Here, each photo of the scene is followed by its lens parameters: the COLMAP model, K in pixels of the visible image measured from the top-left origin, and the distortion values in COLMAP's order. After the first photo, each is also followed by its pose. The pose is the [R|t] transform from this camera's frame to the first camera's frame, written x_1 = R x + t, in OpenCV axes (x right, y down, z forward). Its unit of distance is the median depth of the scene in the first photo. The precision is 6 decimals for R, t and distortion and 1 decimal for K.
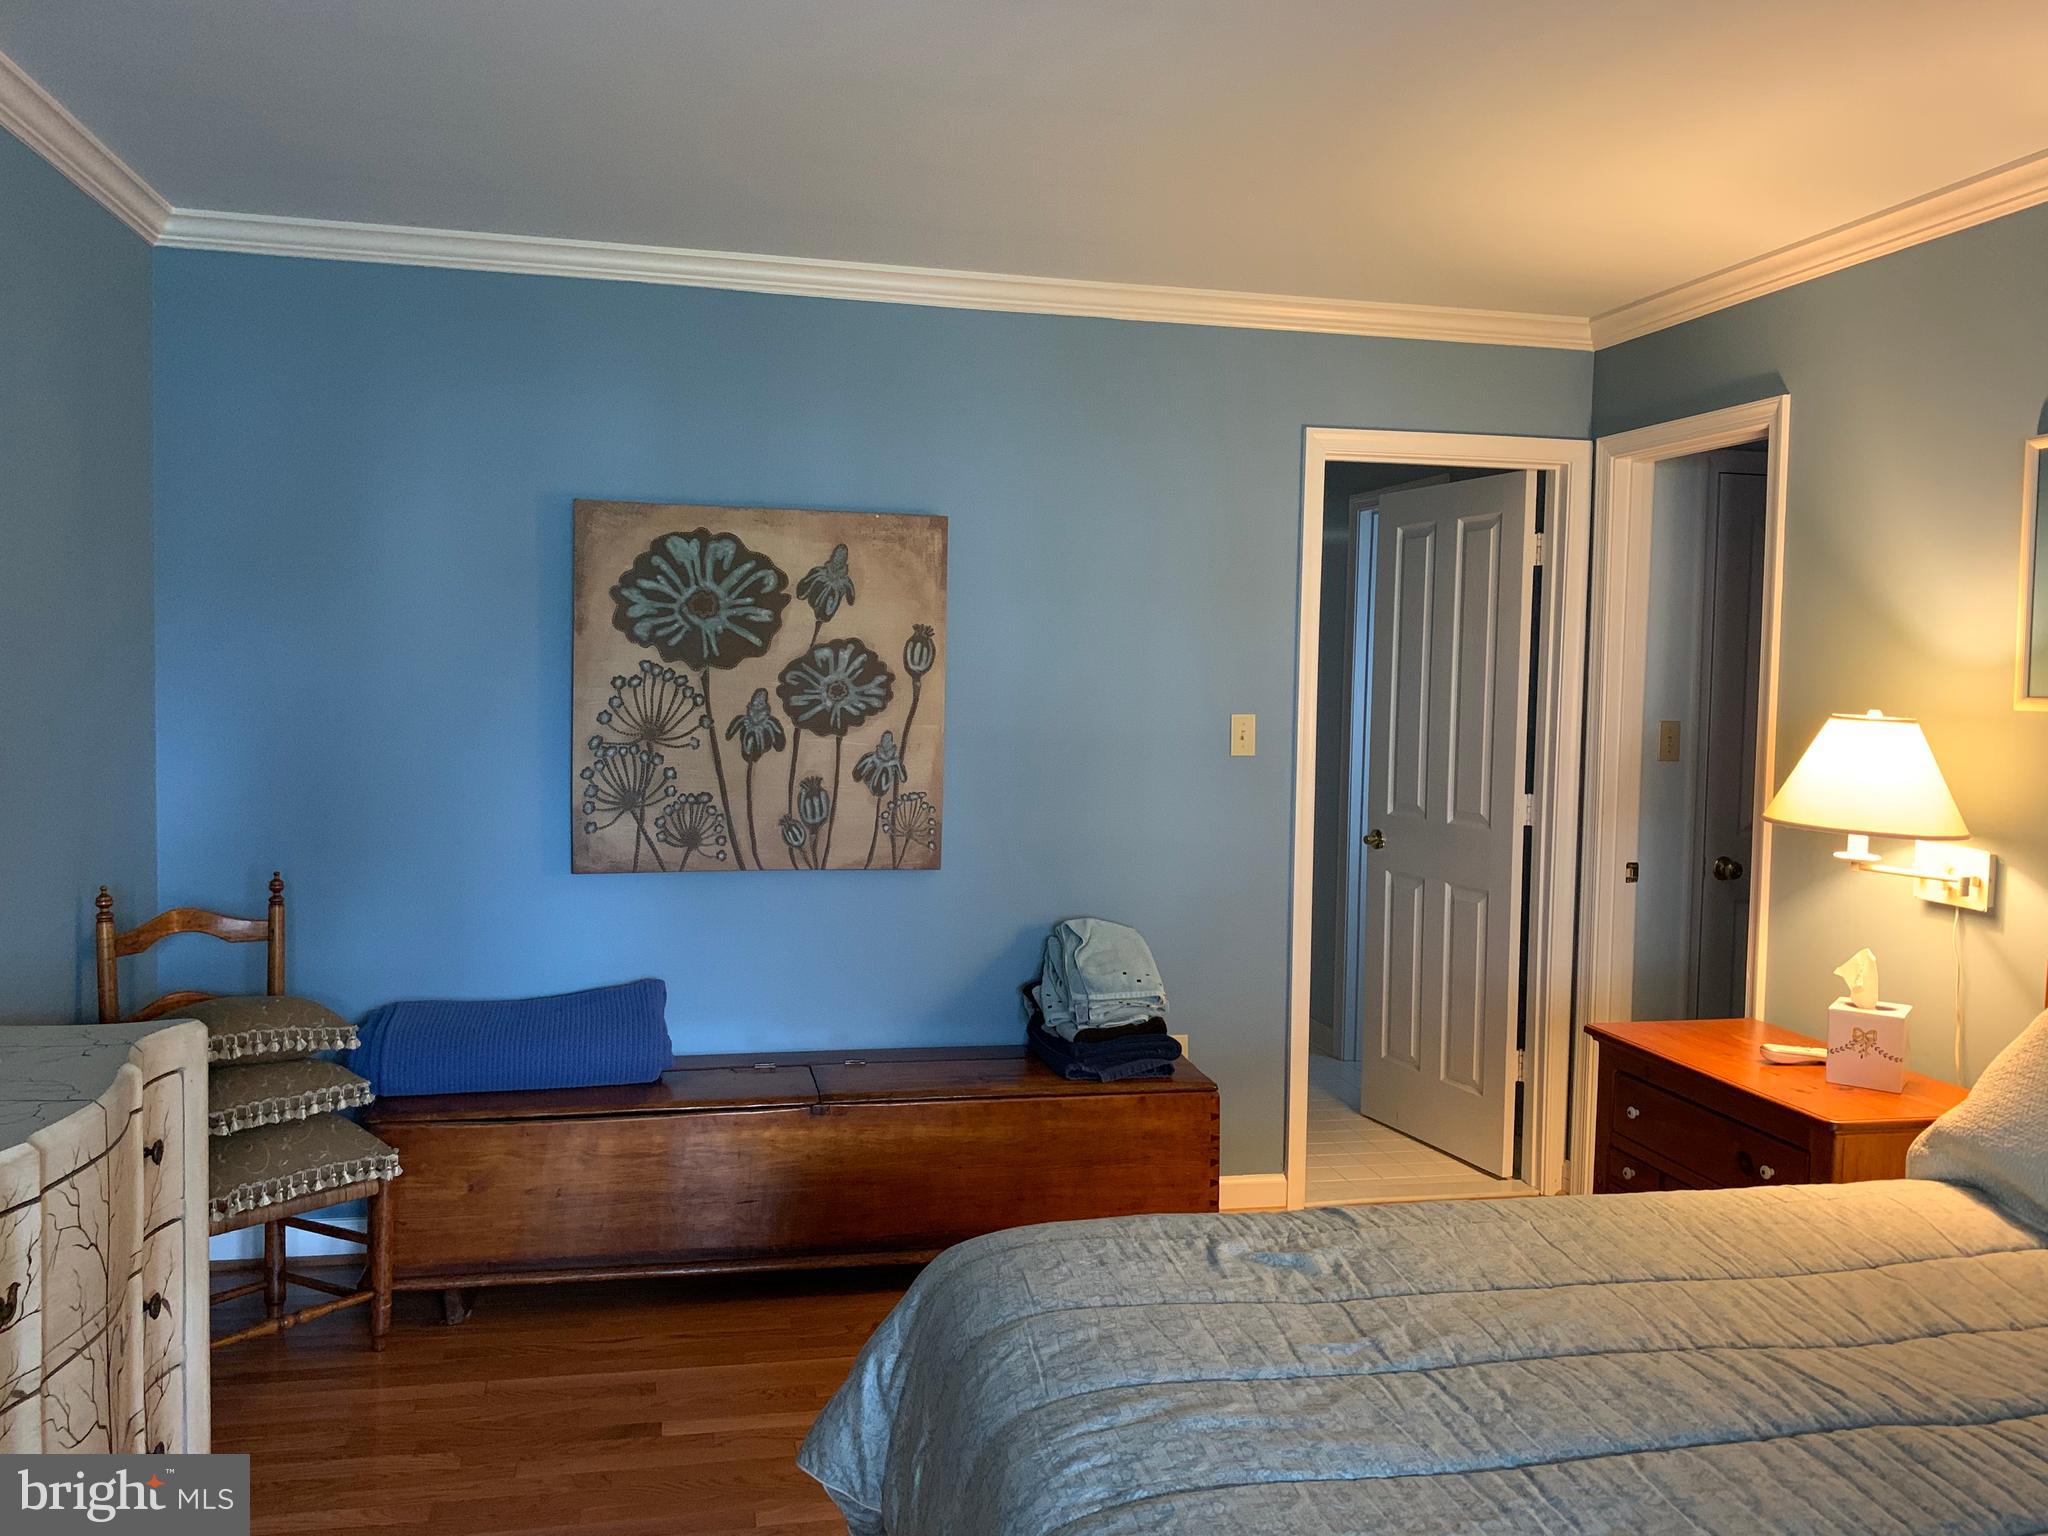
lens RADIAL K [[1578.6, 0, 1009.3], [0, 1578.6, 756.8], [0, 0, 1]] dist [0.037661, -0.063127]
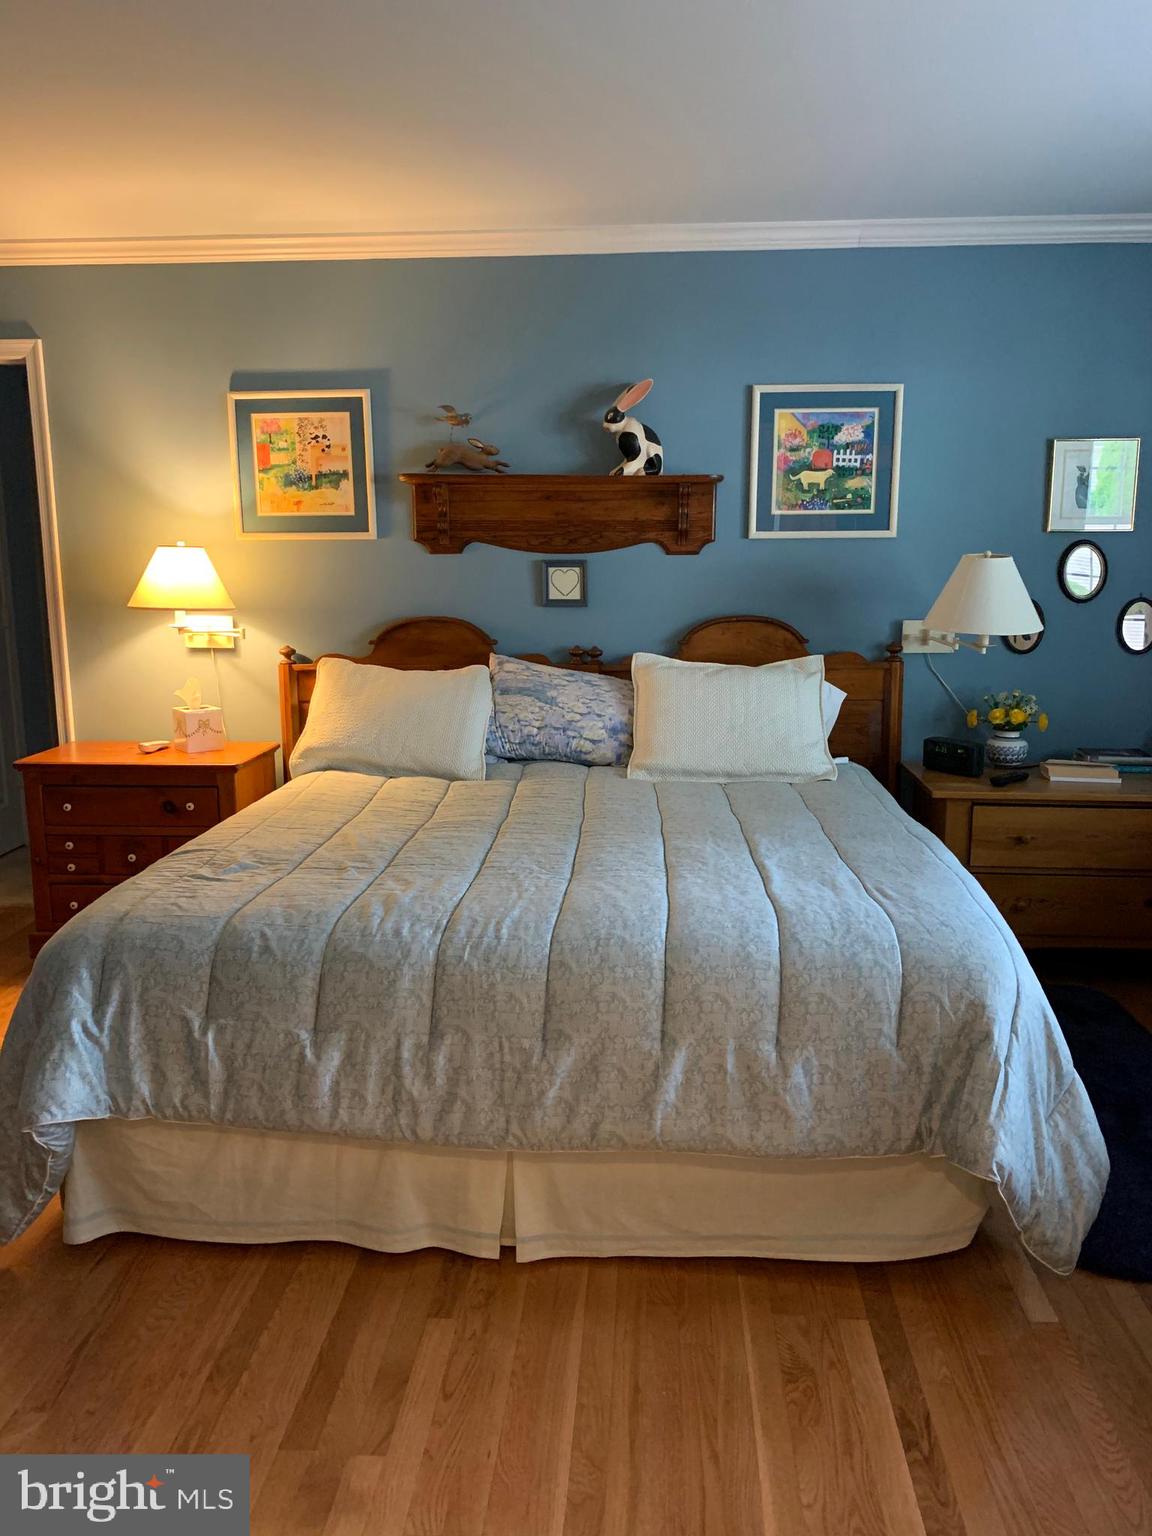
lens RADIAL K [[1197.7, 0, 576.0], [0, 1197.7, 768.0], [0, 0, 1]] dist [0.077234, -0.161185]
pose [[0.268522, -0.196881, 0.942939, -0.779856], [0.064619, 0.980367, 0.186294, -0.003825], [-0.961104, 0.010907, 0.275972, 0.247388]]
